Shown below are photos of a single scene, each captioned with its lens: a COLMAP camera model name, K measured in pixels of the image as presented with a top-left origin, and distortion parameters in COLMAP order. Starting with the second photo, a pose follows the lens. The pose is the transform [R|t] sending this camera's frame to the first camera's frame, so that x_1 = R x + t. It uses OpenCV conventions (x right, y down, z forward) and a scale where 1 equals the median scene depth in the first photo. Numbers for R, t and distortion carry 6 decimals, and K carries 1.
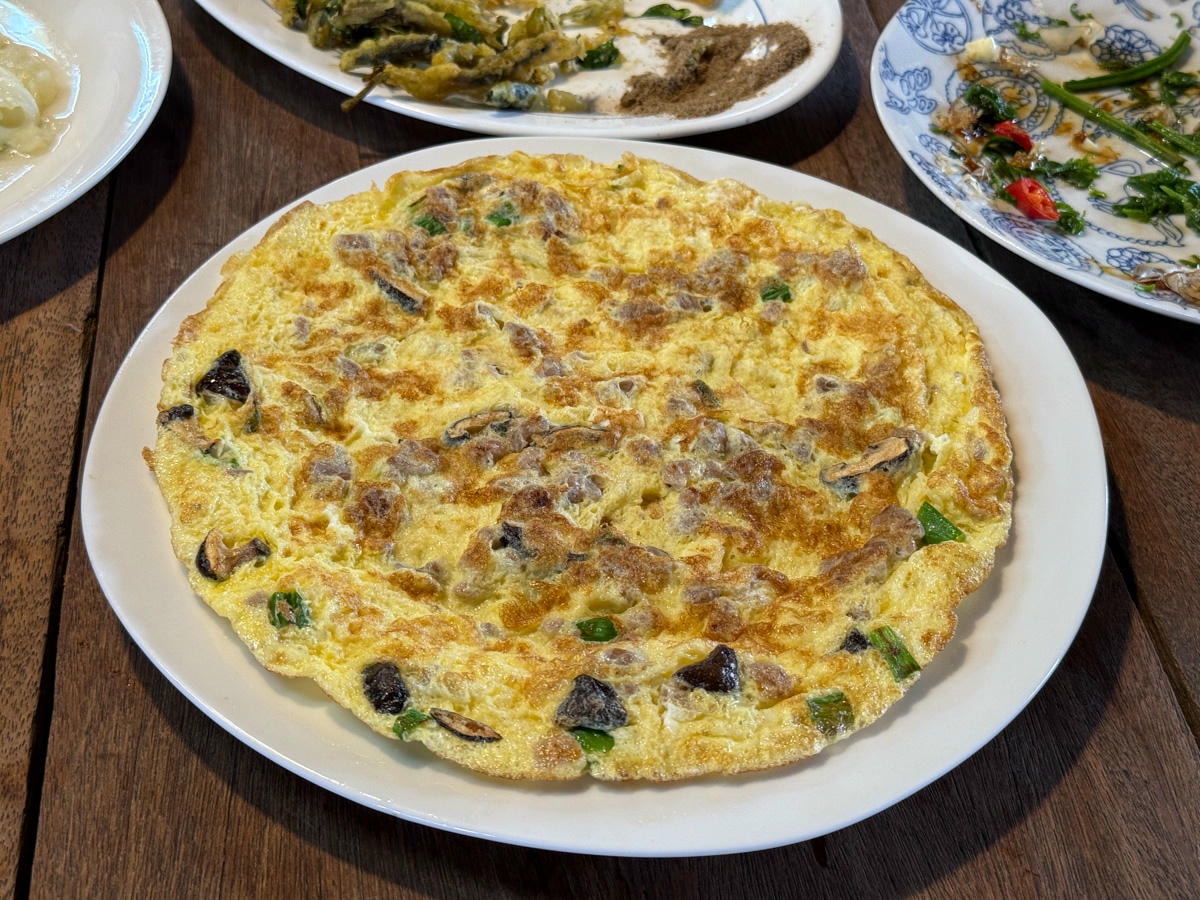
lens RADIAL K [[1770.1, 0, 643.8], [0, 1770.1, 446.6], [0, 0, 1]] dist [0.017849, -0.063465]
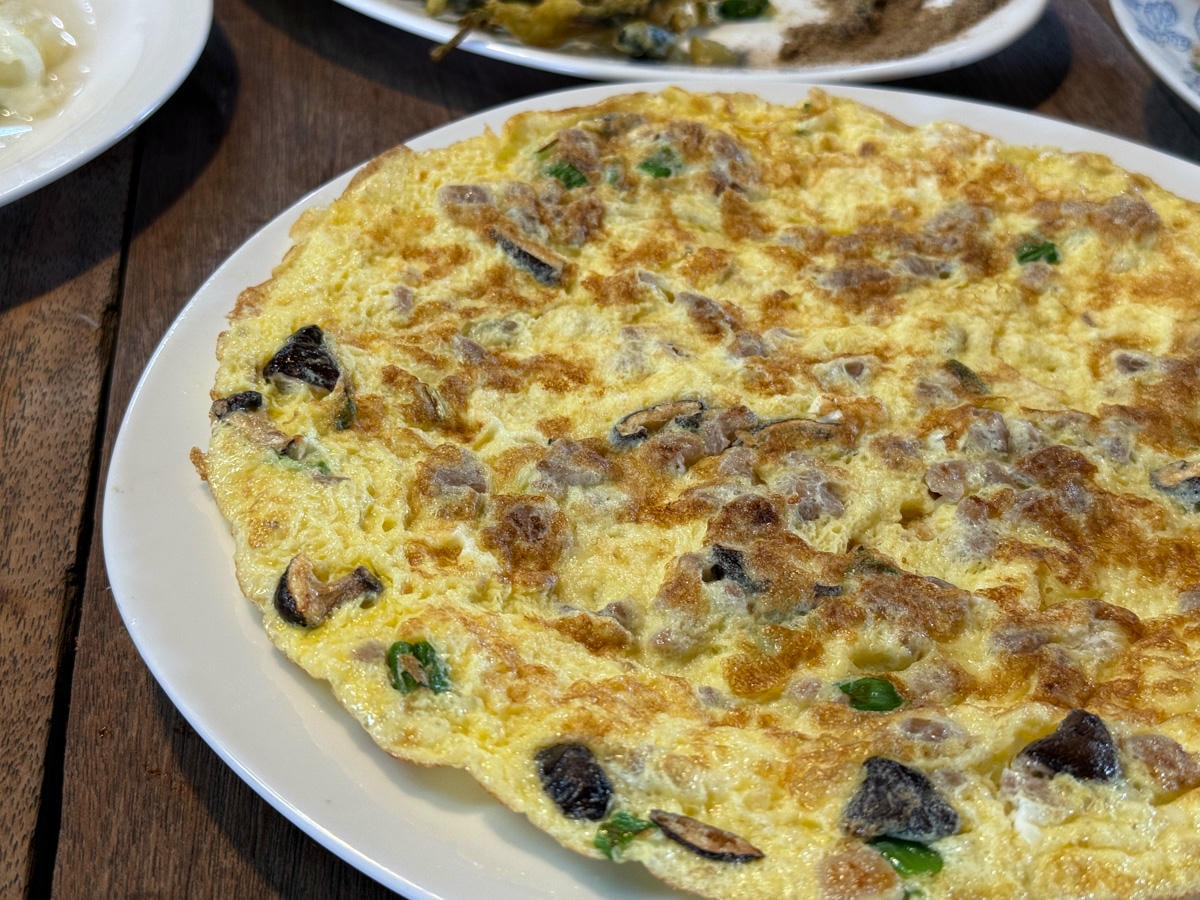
lens RADIAL K [[1726.0, 0, 600.0], [0, 1726.0, 450.0], [0, 0, 1]] dist [0.039892, -0.200660]
pose [[0.999822, -0.017163, -0.007820, -0.112328], [0.016340, 0.995308, -0.095365, 0.066196], [0.009420, 0.095221, 0.995412, 0.312557]]
